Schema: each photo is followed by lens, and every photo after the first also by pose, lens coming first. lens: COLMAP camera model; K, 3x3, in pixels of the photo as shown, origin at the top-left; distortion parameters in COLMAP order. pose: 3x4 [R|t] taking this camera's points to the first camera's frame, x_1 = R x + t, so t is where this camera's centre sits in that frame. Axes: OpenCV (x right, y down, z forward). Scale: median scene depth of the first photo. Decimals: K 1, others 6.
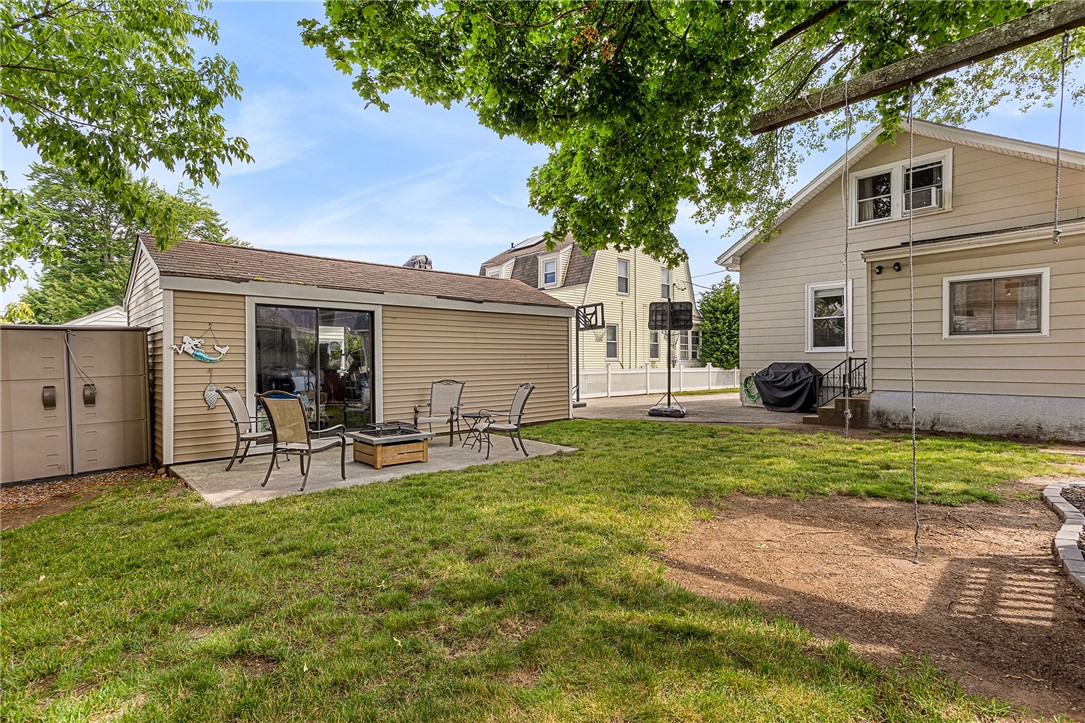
lens RADIAL K [[522.0, 0, 534.8], [0, 522.0, 376.7], [0, 0, 1]] dist [-0.034406, 0.031705]
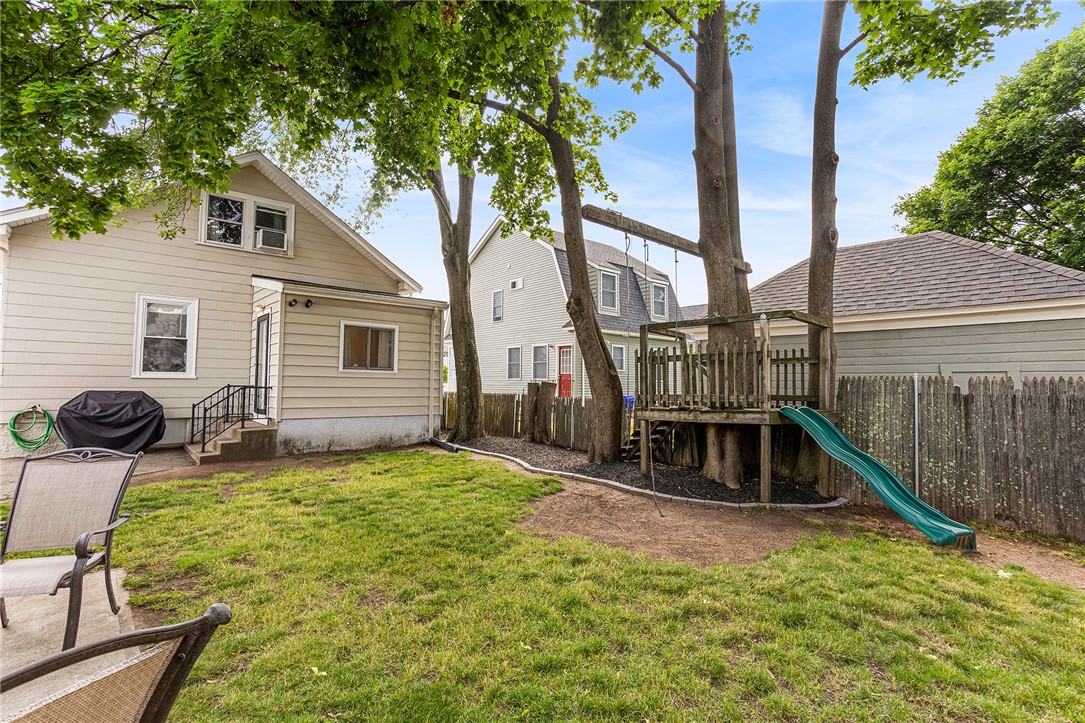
lens RADIAL K [[525.1, 0, 542.5], [0, 525.1, 361.5], [0, 0, 1]] dist [-0.037540, 0.032207]
pose [[0.017273, 0.048631, 0.998667, -0.358758], [0.019957, 0.998601, -0.048973, -0.026660], [-0.999652, 0.020776, 0.016278, 0.475090]]
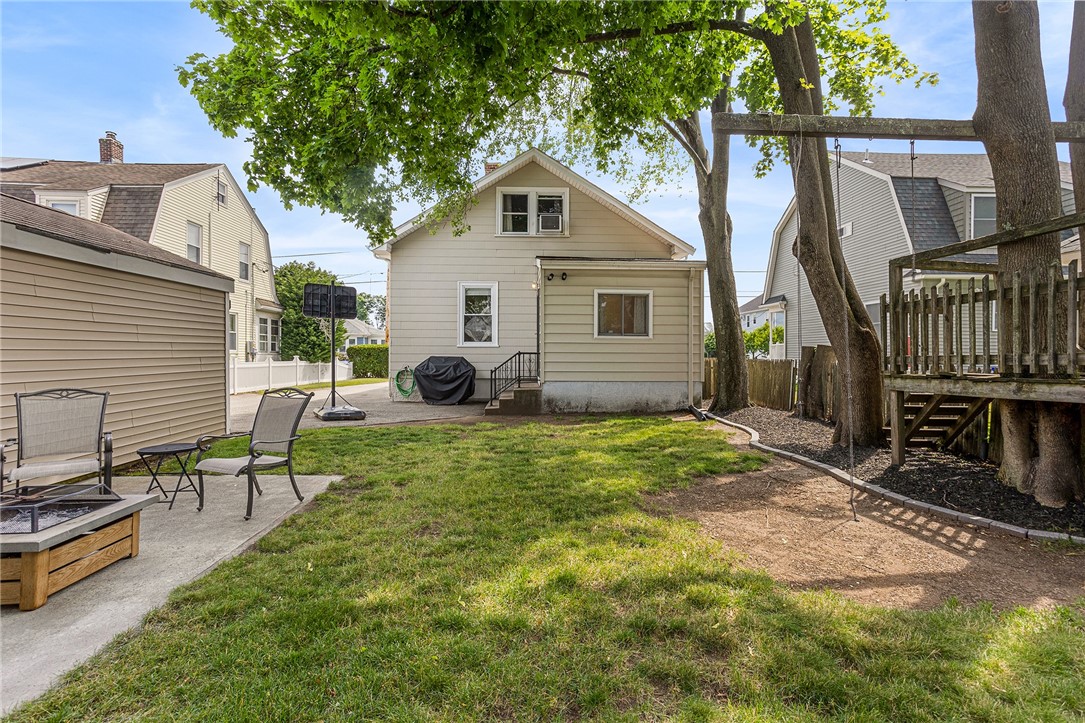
lens RADIAL K [[523.5, 0, 537.1], [0, 523.5, 358.8], [0, 0, 1]] dist [-0.032443, 0.037940]
pose [[0.639446, -0.000855, 0.768835, -0.248700], [0.016425, 0.999786, -0.012550, -0.008931], [-0.768660, 0.020653, 0.639324, 0.273671]]
